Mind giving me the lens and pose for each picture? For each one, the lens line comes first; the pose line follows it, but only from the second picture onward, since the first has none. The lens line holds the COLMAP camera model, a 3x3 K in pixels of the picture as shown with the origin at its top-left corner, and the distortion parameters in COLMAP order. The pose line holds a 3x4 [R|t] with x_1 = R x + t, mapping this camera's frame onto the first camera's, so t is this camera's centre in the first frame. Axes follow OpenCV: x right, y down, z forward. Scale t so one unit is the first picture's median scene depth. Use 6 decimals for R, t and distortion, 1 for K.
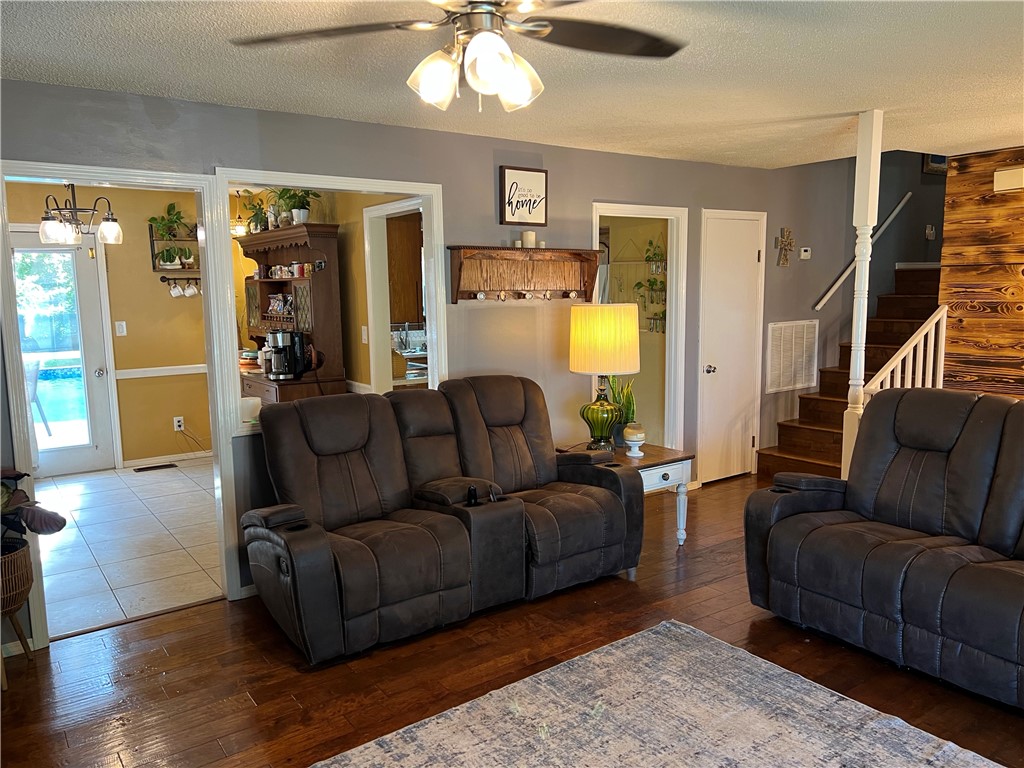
lens RADIAL K [[769.7, 0, 516.8], [0, 769.7, 387.5], [0, 0, 1]] dist [0.064781, -0.061064]
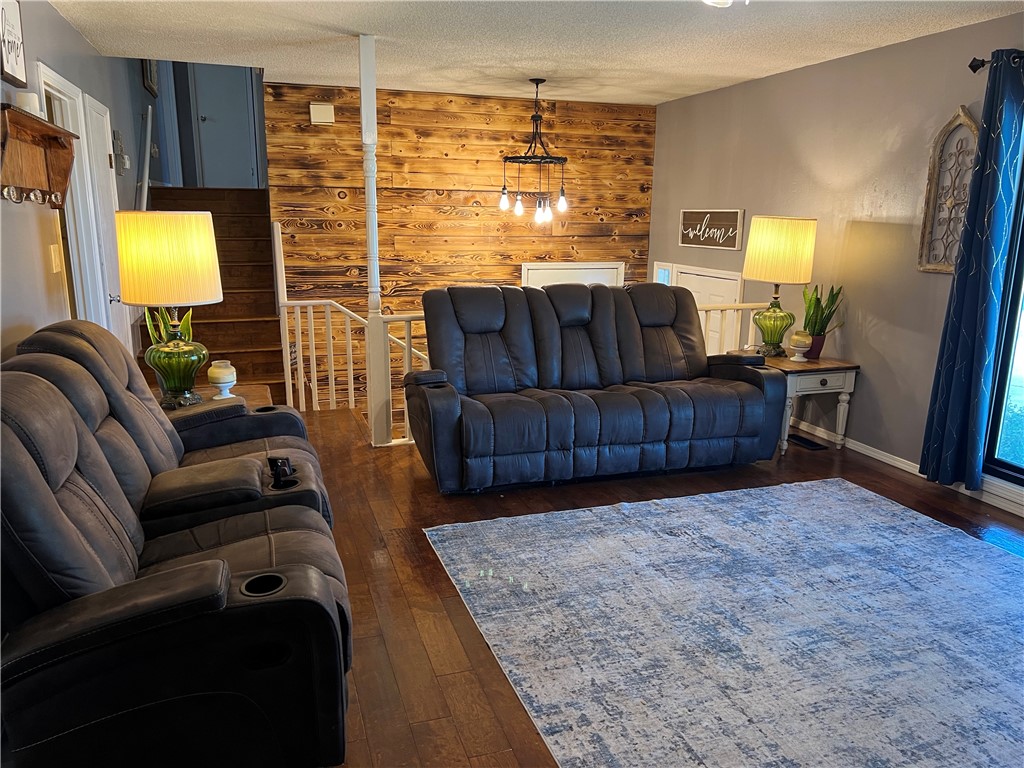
lens RADIAL K [[769.7, 0, 513.4], [0, 769.7, 383.9], [0, 0, 1]] dist [0.064781, -0.061064]
pose [[0.295634, -0.187270, 0.936766, -0.446903], [0.109437, 0.980781, 0.161531, -0.023718], [-0.949012, 0.054763, 0.310446, 0.378136]]
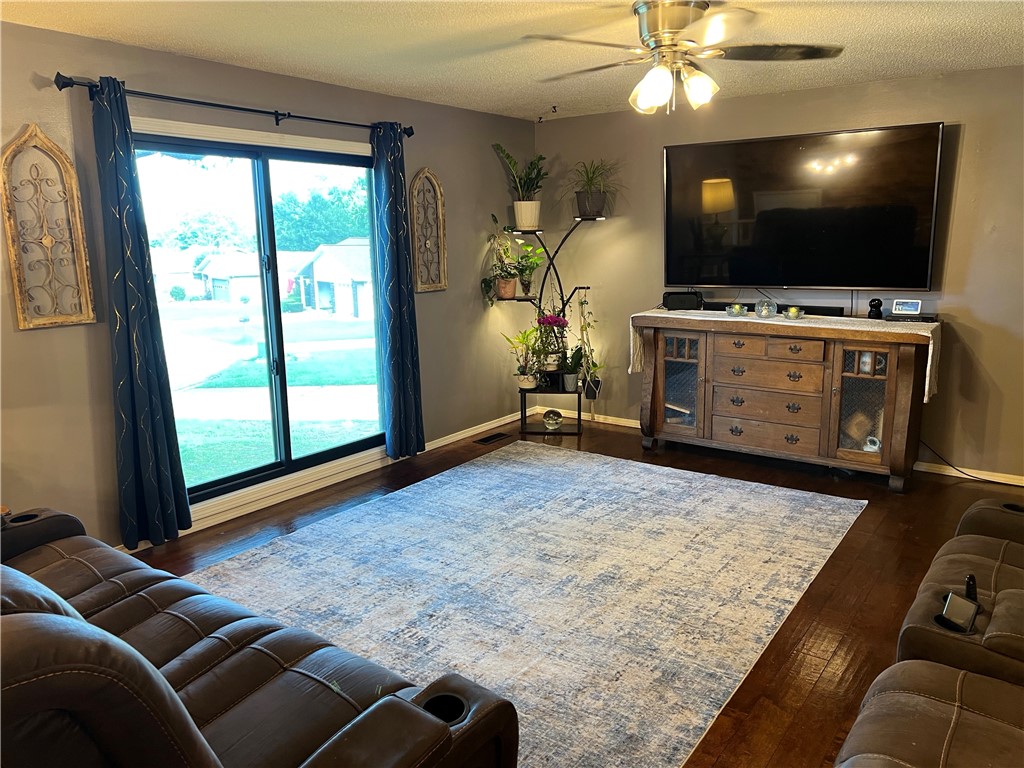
lens RADIAL K [[769.7, 0, 515.3], [0, 769.7, 381.3], [0, 0, 1]] dist [0.064781, -0.061064]
pose [[-0.946932, 0.090236, -0.308509, 0.286889], [-0.013370, 0.947899, 0.318290, -0.126633], [0.321156, 0.305524, -0.896389, 0.921875]]
